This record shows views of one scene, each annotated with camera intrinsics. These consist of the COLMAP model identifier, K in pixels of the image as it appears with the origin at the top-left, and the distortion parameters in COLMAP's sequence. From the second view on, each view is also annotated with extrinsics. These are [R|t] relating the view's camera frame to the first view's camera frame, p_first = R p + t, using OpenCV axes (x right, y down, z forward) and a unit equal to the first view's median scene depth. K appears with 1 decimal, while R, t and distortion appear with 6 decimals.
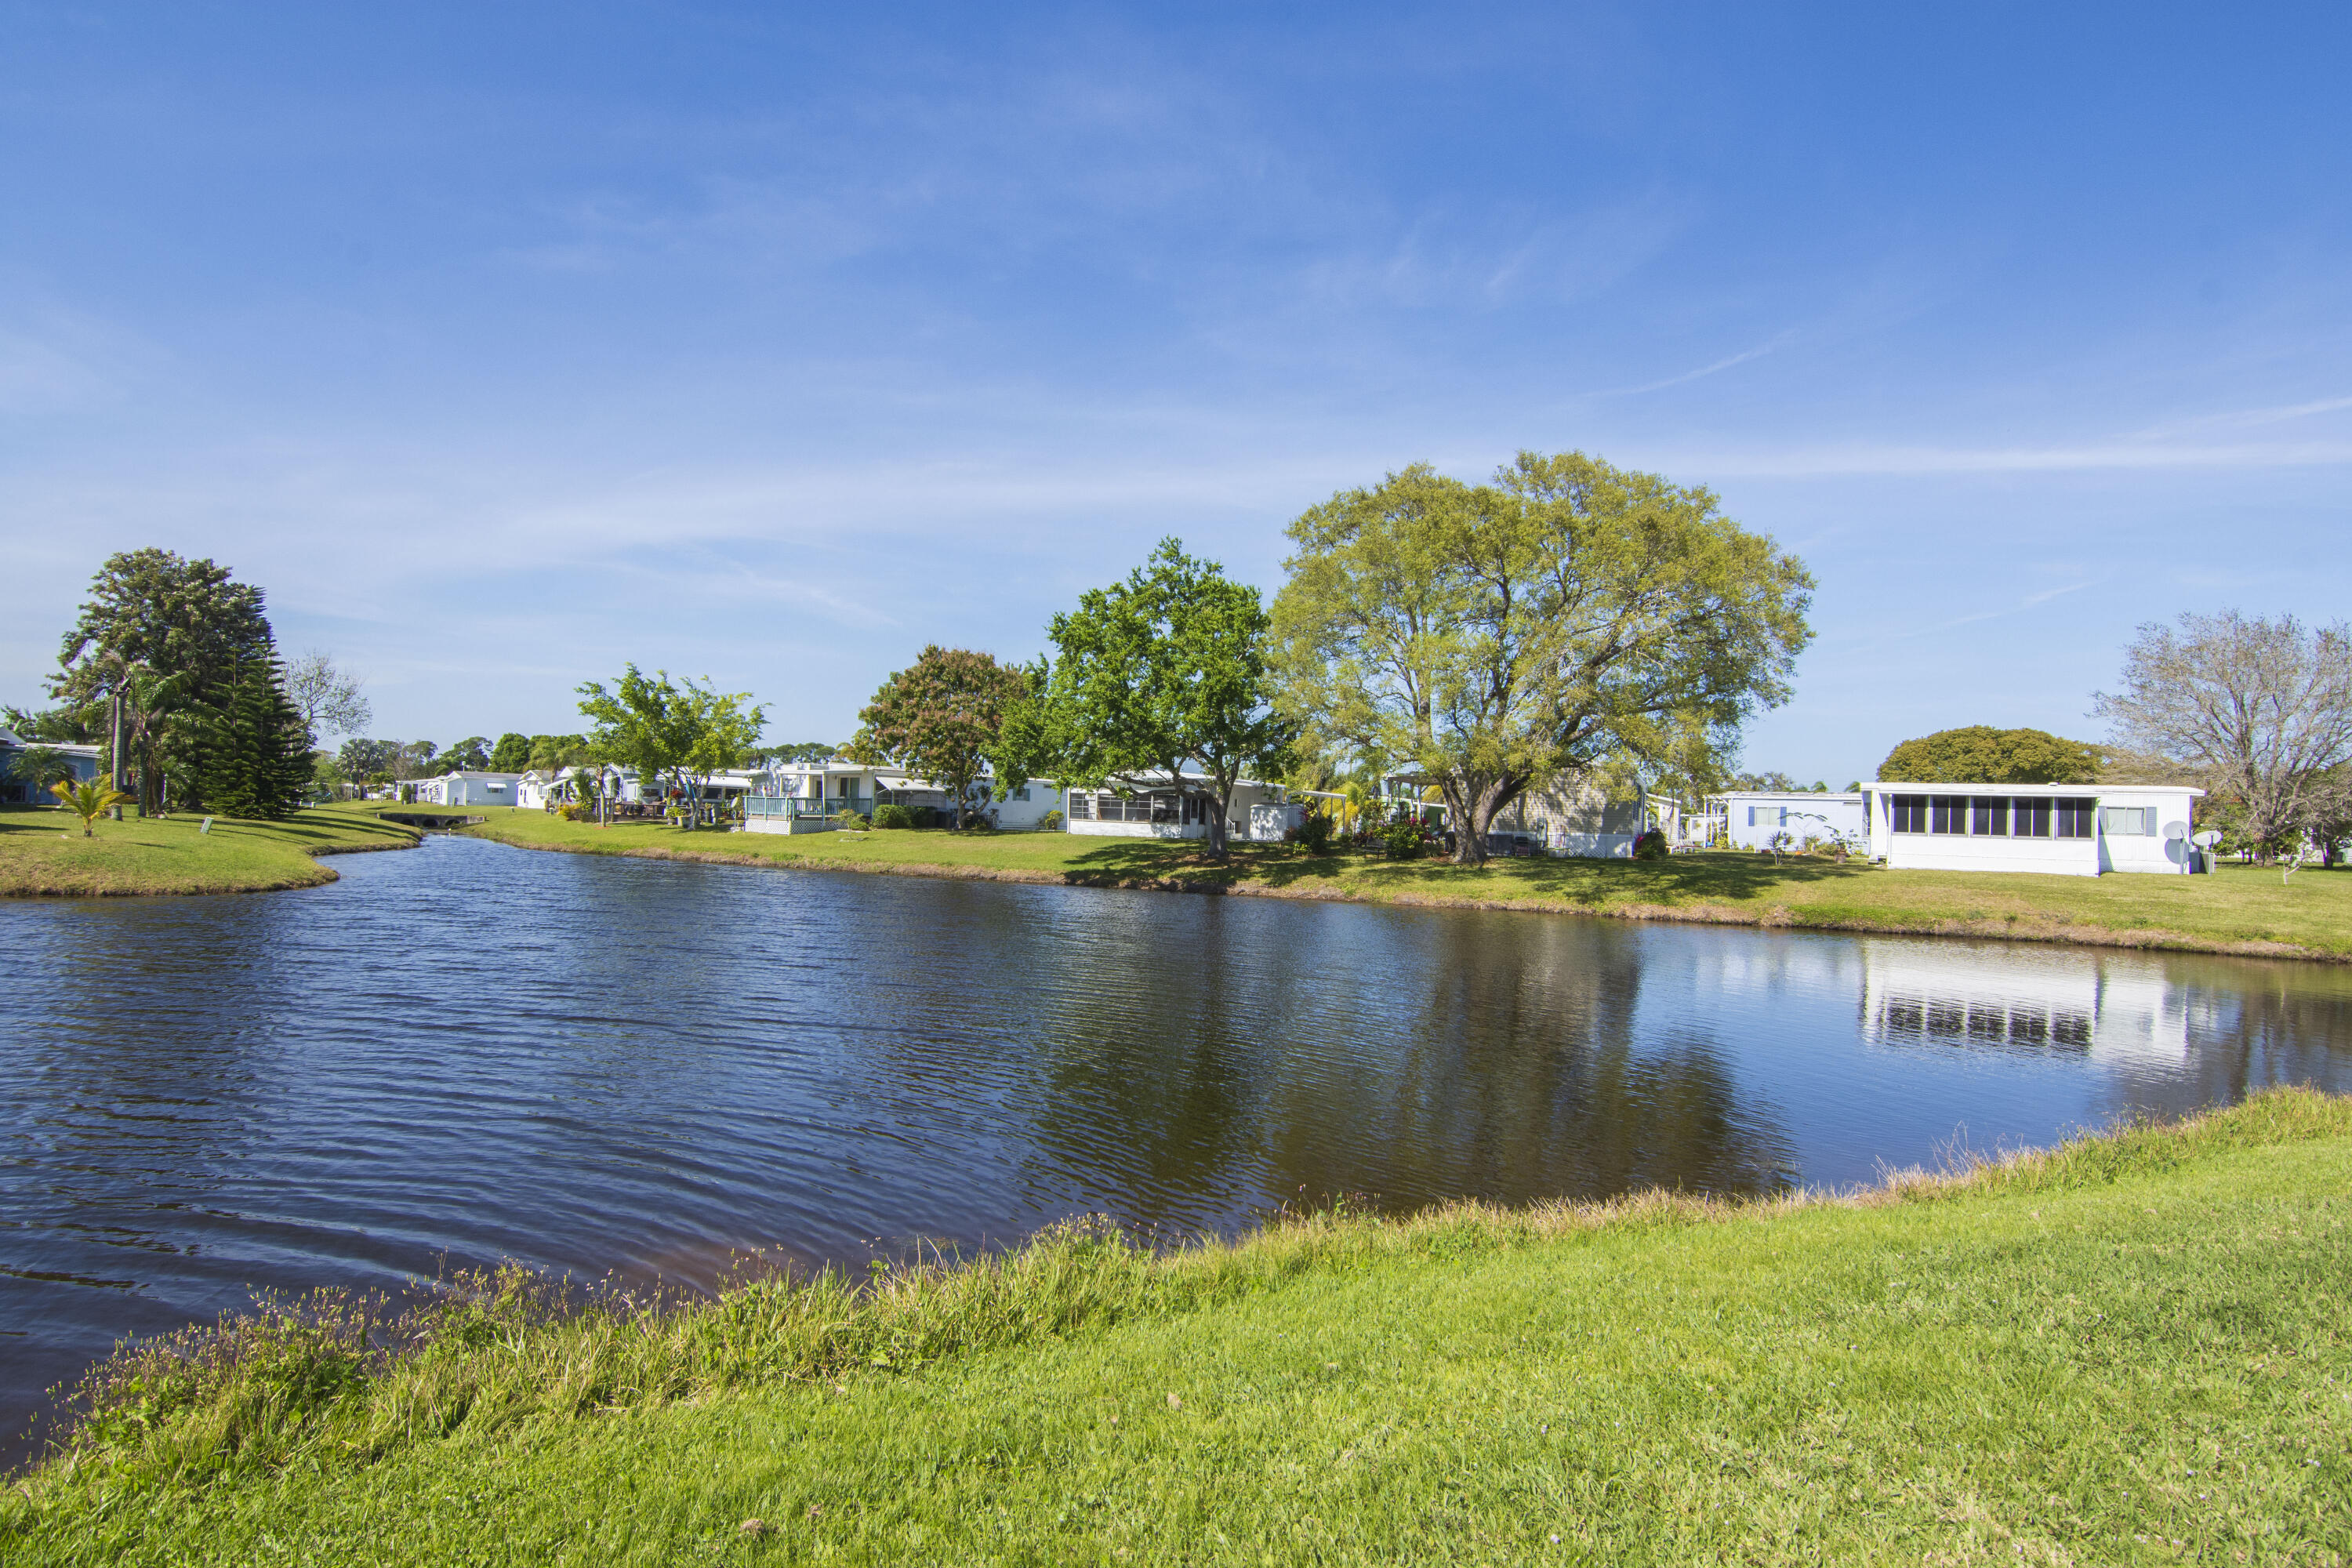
lens RADIAL K [[1222.1, 0, 1188.1], [0, 1222.1, 788.7], [0, 0, 1]] dist [0.003594, -0.016843]
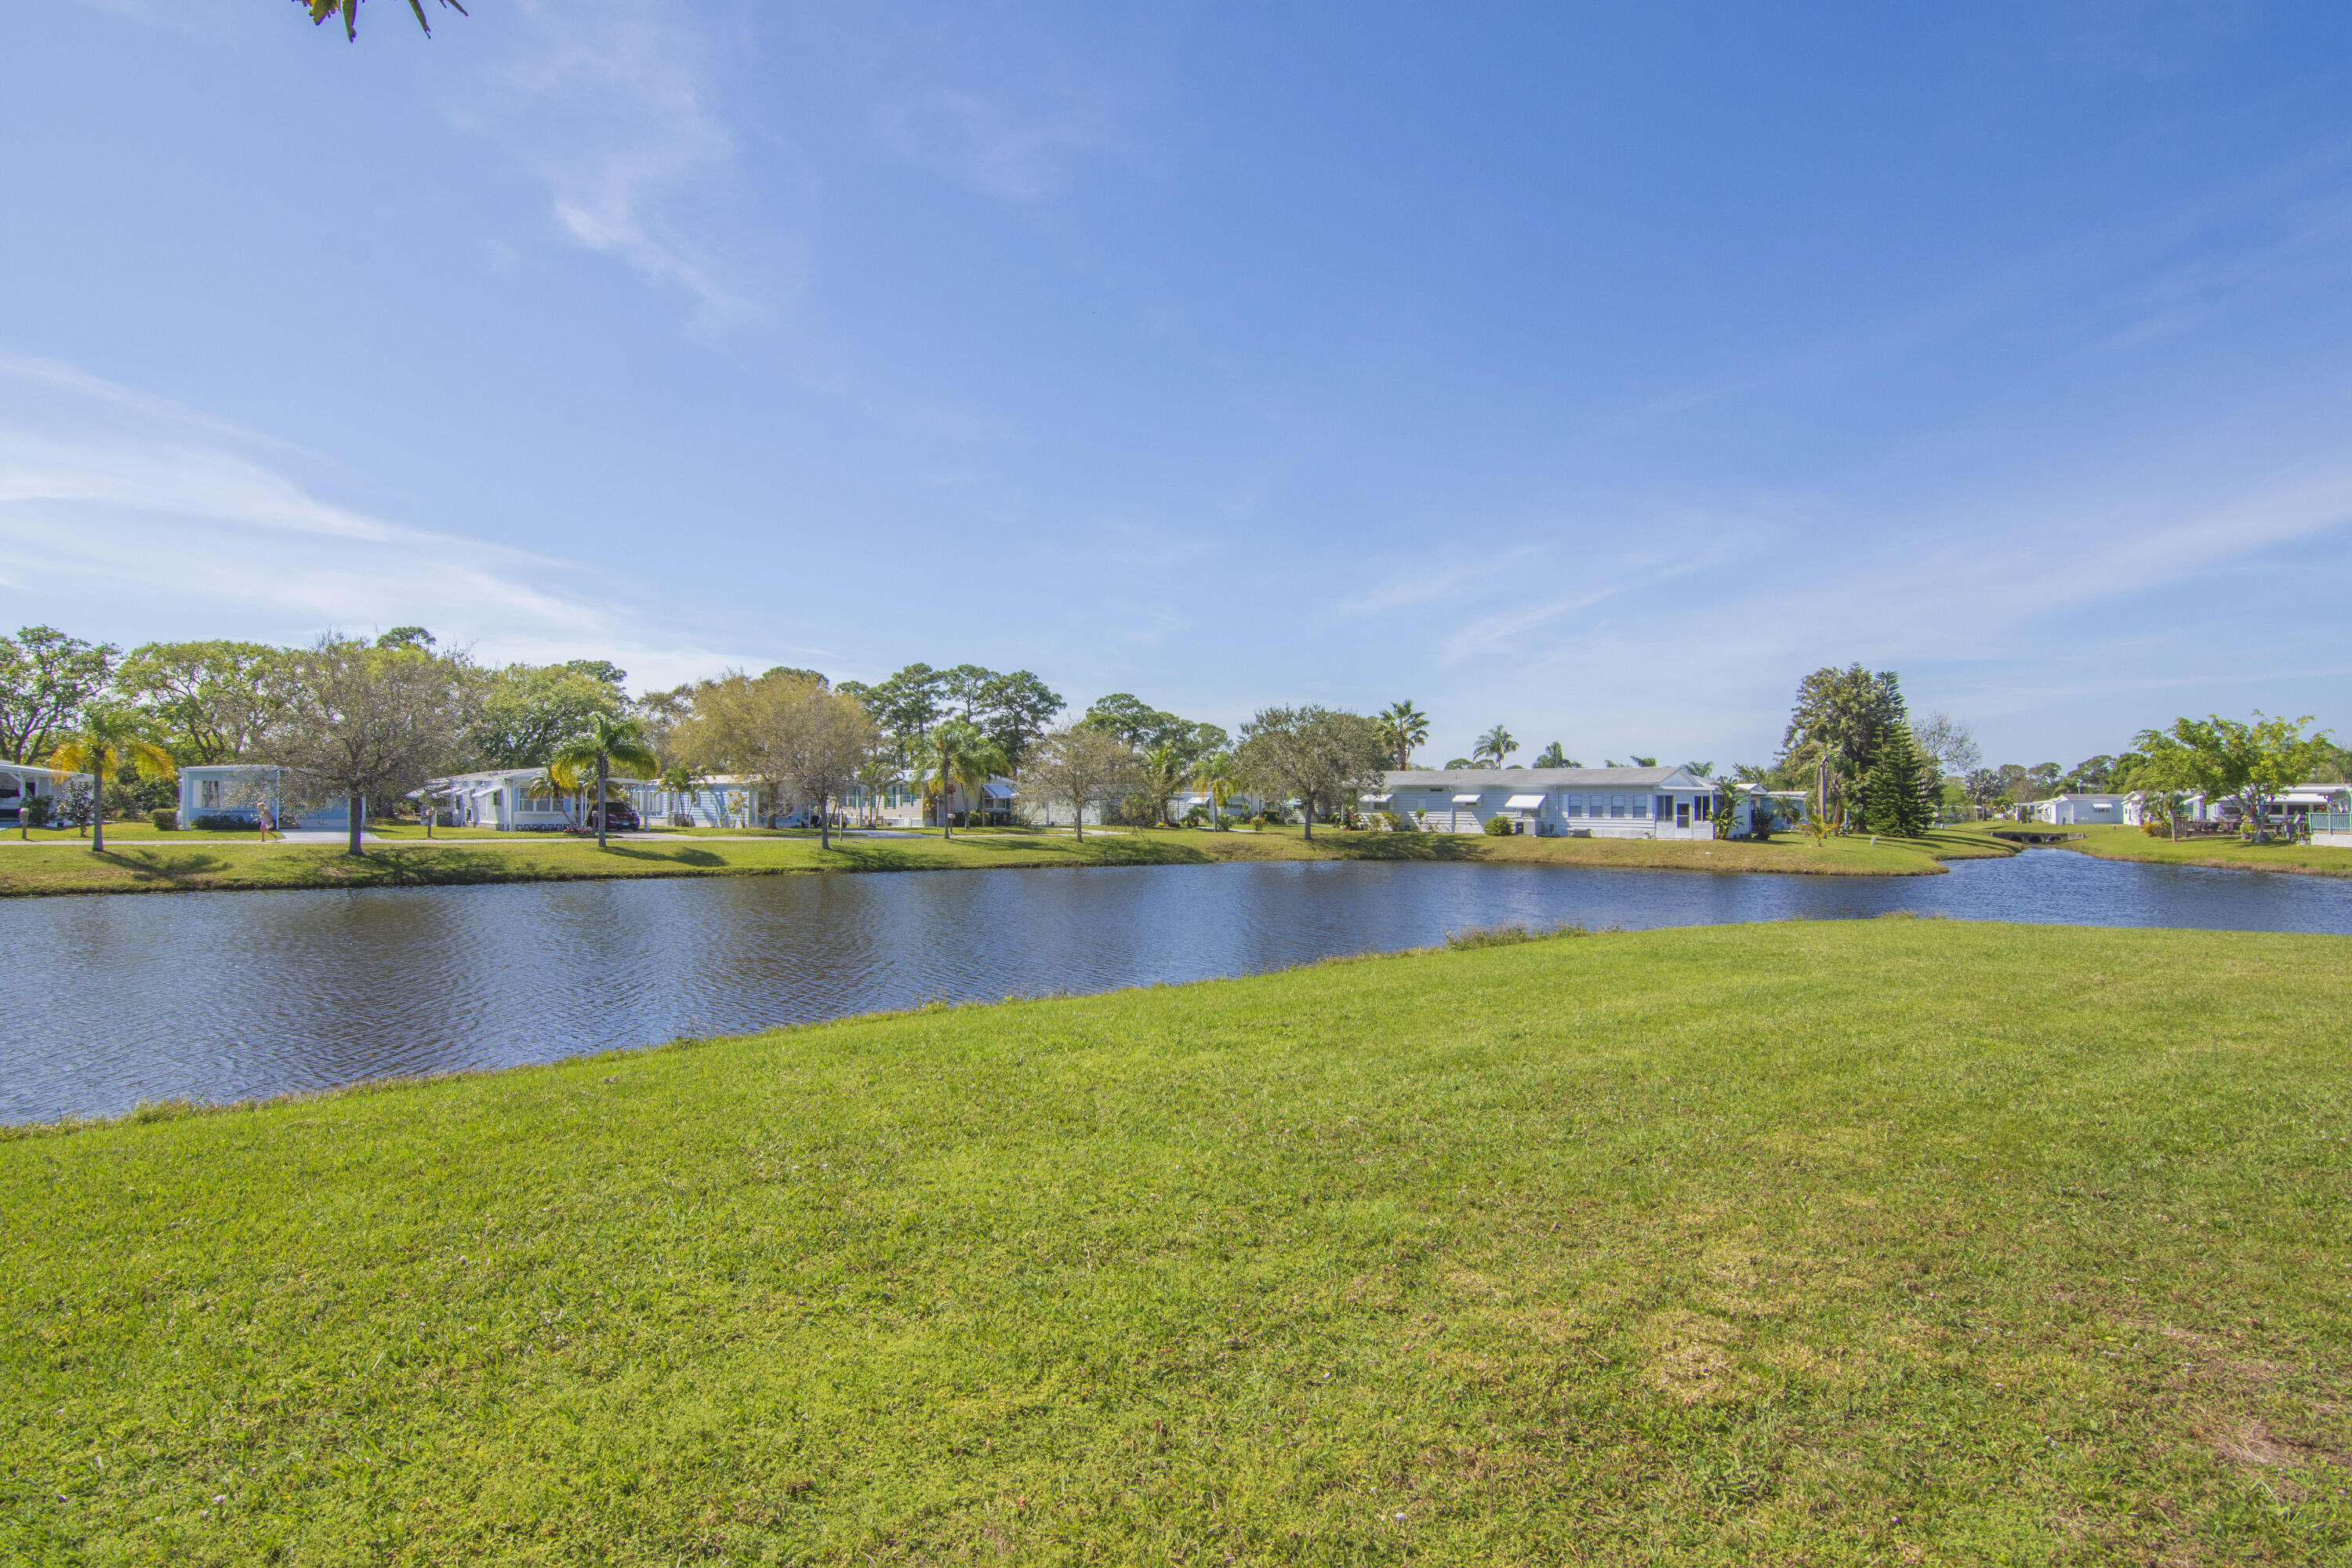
lens RADIAL K [[1138.8, 0, 1183.7], [0, 1138.8, 792.7], [0, 0, 1]] dist [-0.004877, -0.010407]
pose [[0.347111, -0.042848, -0.936845, 0.302749], [0.029221, 0.998965, -0.034862, -0.008521], [0.937369, -0.015275, 0.348004, -0.395361]]
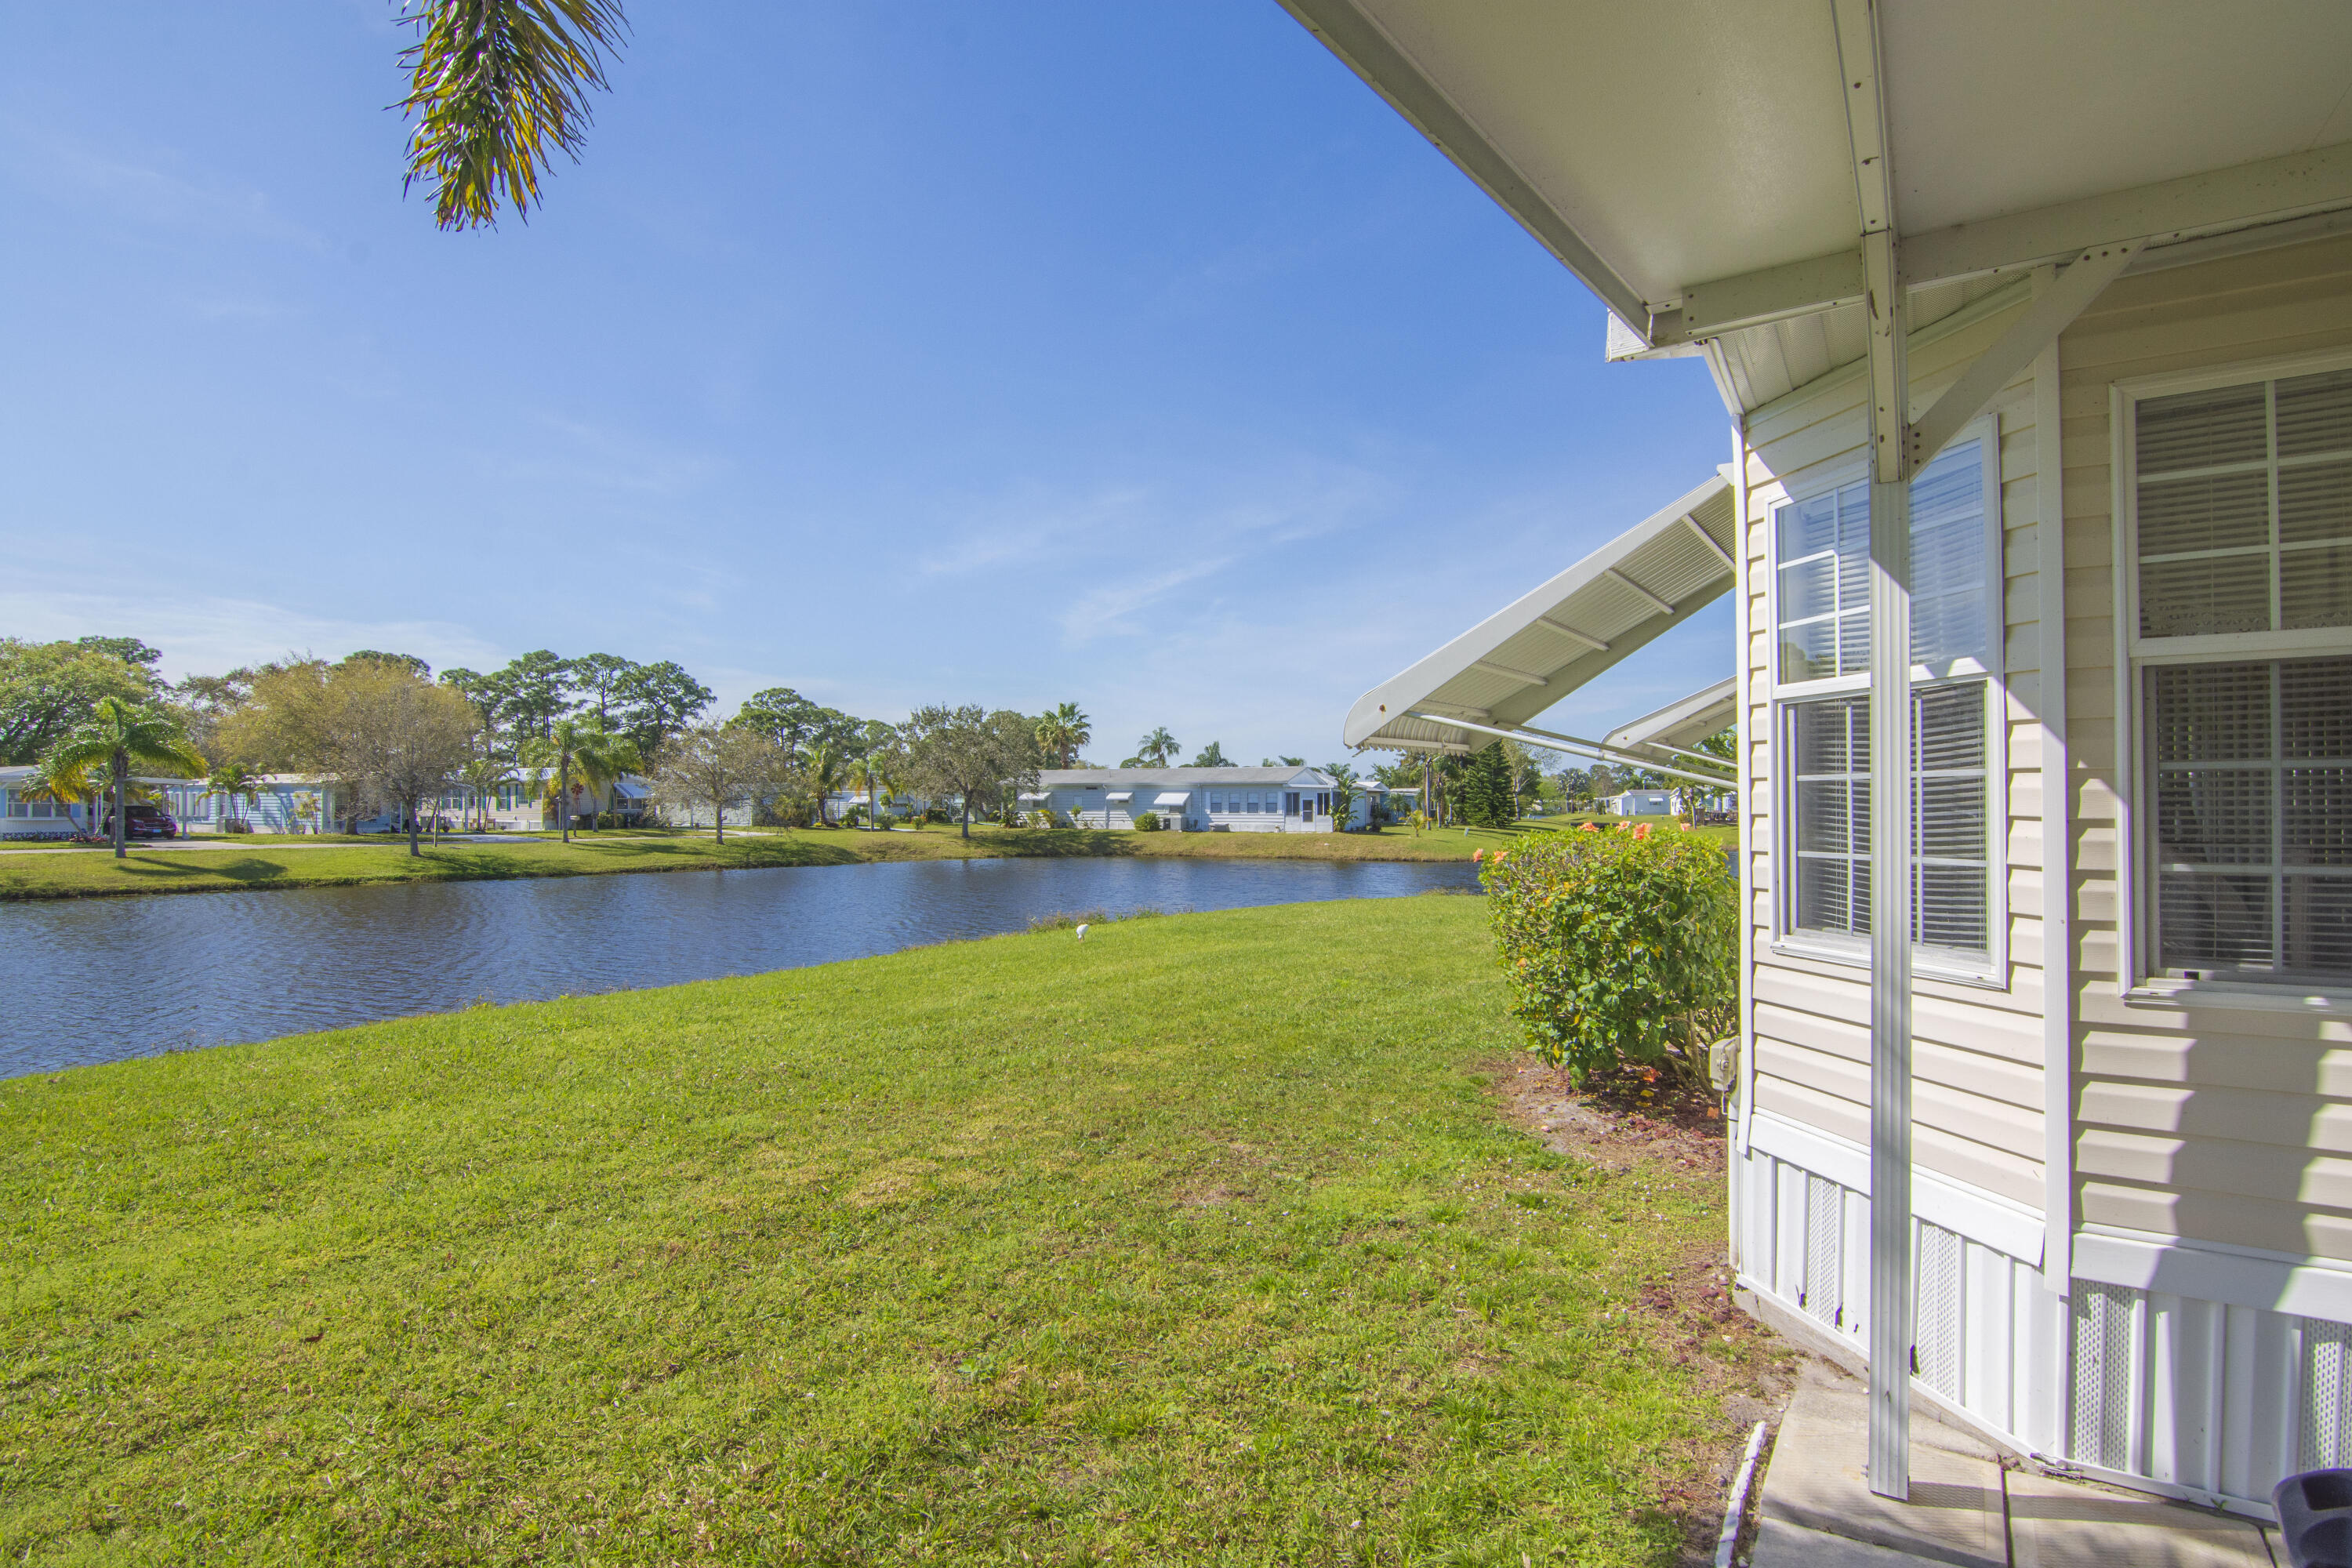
lens RADIAL K [[1136.7, 0, 1193.8], [0, 1136.7, 815.4], [0, 0, 1]] dist [-0.010011, -0.010725]
pose [[0.595809, -0.027233, -0.802664, 0.346671], [0.041302, 0.999141, -0.003241, -0.006641], [0.802063, -0.031220, 0.596422, -0.379404]]
